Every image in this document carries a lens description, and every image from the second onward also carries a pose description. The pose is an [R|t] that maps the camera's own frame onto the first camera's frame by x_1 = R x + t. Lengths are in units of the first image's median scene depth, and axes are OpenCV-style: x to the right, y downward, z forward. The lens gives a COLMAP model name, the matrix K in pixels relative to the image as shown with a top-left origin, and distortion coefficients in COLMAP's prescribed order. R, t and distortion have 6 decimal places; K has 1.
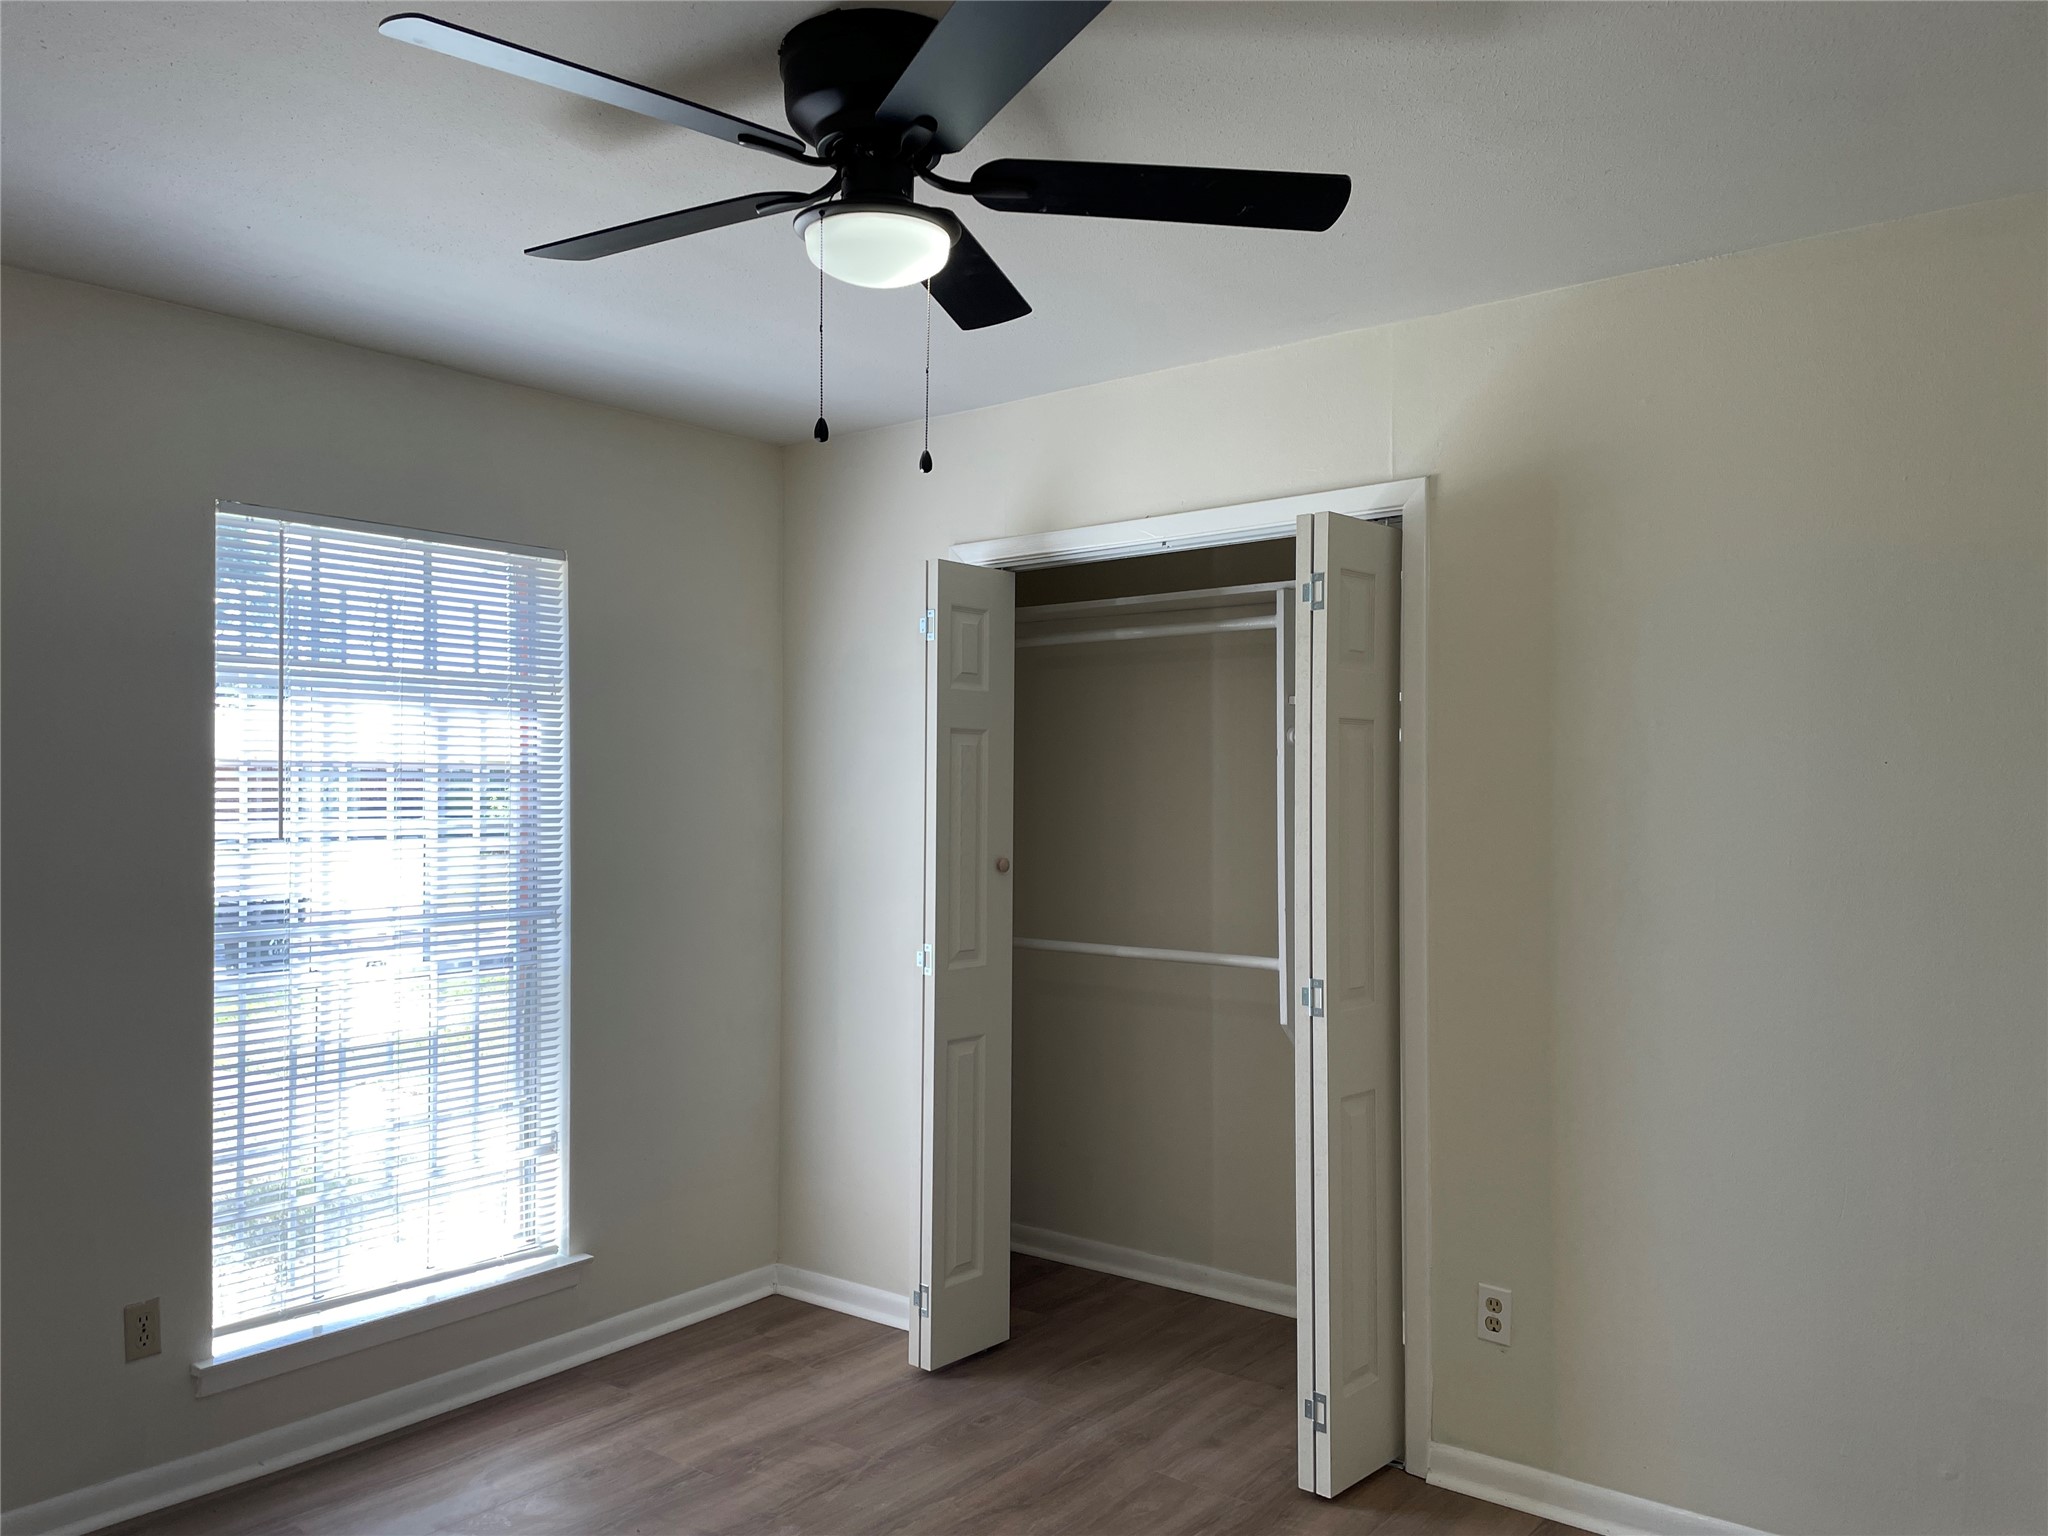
lens RADIAL K [[1544.1, 0, 1018.2], [0, 1544.1, 761.5], [0, 0, 1]] dist [0.013433, -0.018595]
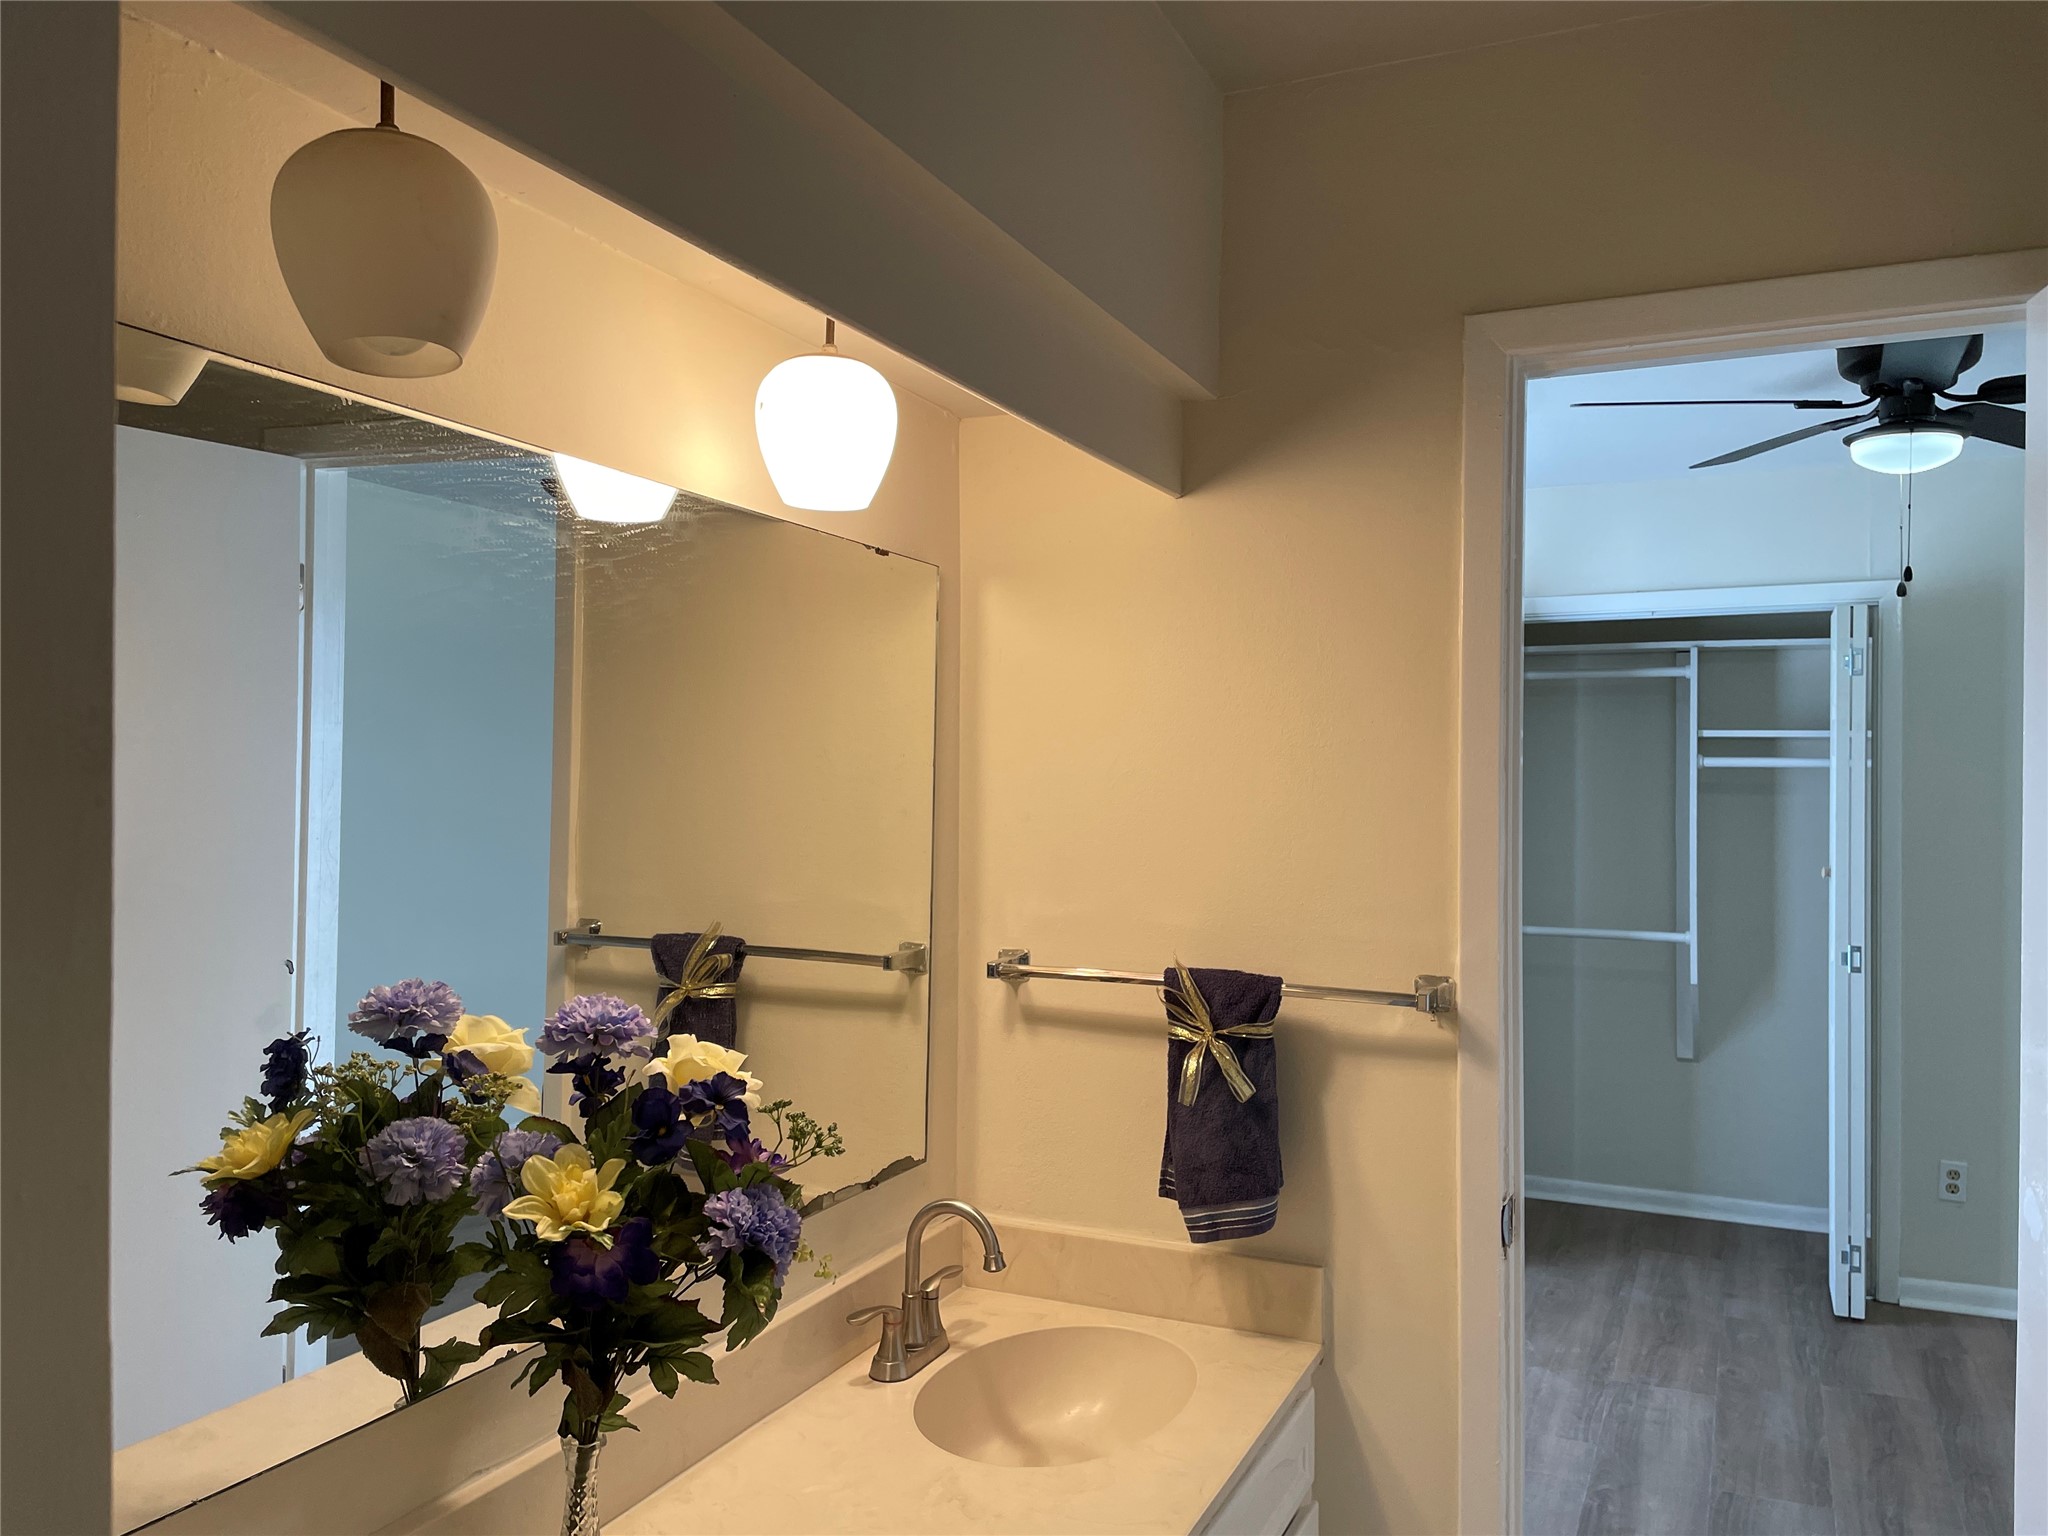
lens RADIAL K [[1544.1, 0, 1035.7], [0, 1544.1, 776.6], [0, 0, 1]] dist [0.013433, -0.018595]
pose [[0.971278, 0.005950, 0.237872, -0.821281], [-0.009871, 0.999834, 0.015295, -0.022574], [-0.237742, -0.017204, 0.971176, -0.155699]]
